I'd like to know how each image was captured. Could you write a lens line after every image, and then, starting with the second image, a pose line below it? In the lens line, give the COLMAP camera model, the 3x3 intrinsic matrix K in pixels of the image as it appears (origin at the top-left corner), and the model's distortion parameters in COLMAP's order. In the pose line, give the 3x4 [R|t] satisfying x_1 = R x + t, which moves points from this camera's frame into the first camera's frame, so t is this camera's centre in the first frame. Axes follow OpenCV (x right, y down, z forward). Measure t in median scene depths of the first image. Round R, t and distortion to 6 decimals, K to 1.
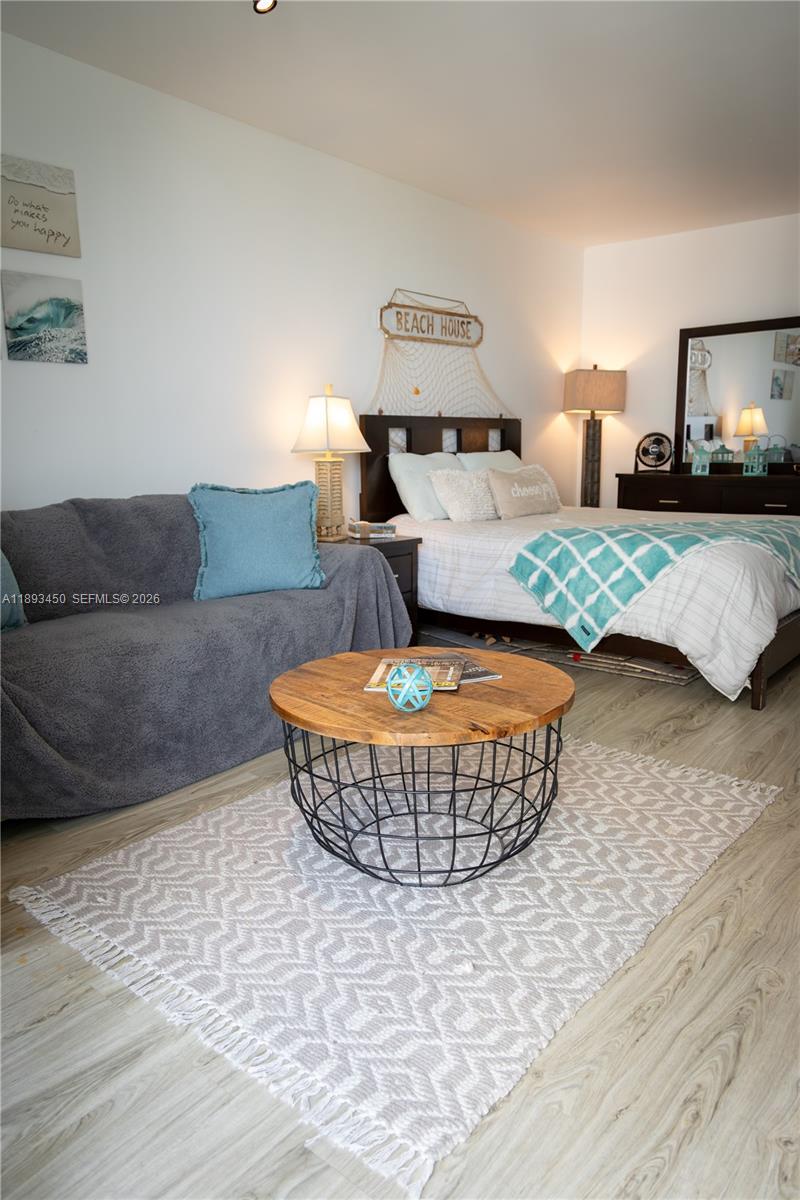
lens RADIAL K [[822.0, 0, 396.6], [0, 822.0, 601.8], [0, 0, 1]] dist [0.003141, 0.000867]
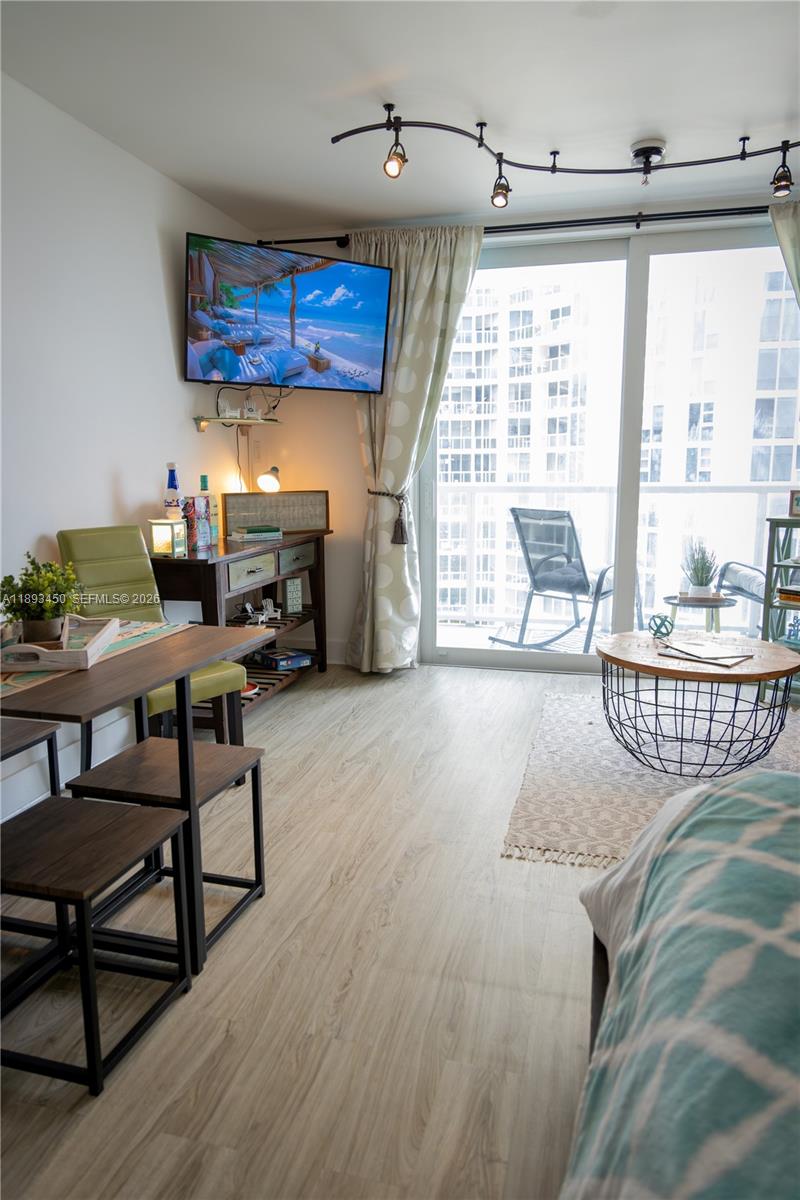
lens RADIAL K [[800.6, 0, 395.0], [0, 800.6, 603.5], [0, 0, 1]] dist [-0.000421, -0.005516]
pose [[-0.906593, 0.084829, -0.413391, 0.679270], [-0.062796, 0.941564, 0.330928, -0.263039], [0.417307, 0.325976, -0.848289, 1.179976]]
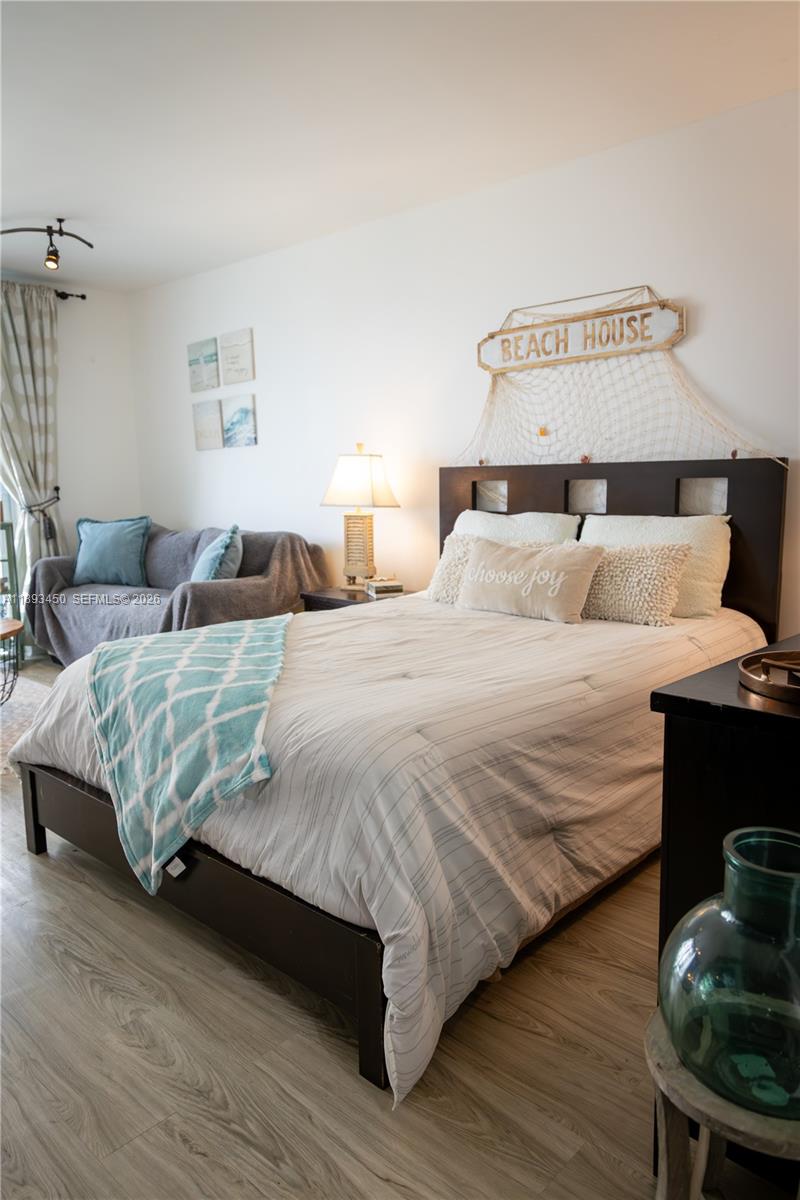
lens RADIAL K [[808.8, 0, 399.4], [0, 808.8, 602.1], [0, 0, 1]] dist [-0.000015, -0.001483]
pose [[-0.046819, 0.163871, -0.985370, 1.070735], [-0.172347, 0.970333, 0.169559, -0.277216], [0.983923, 0.177764, -0.017187, 1.217976]]
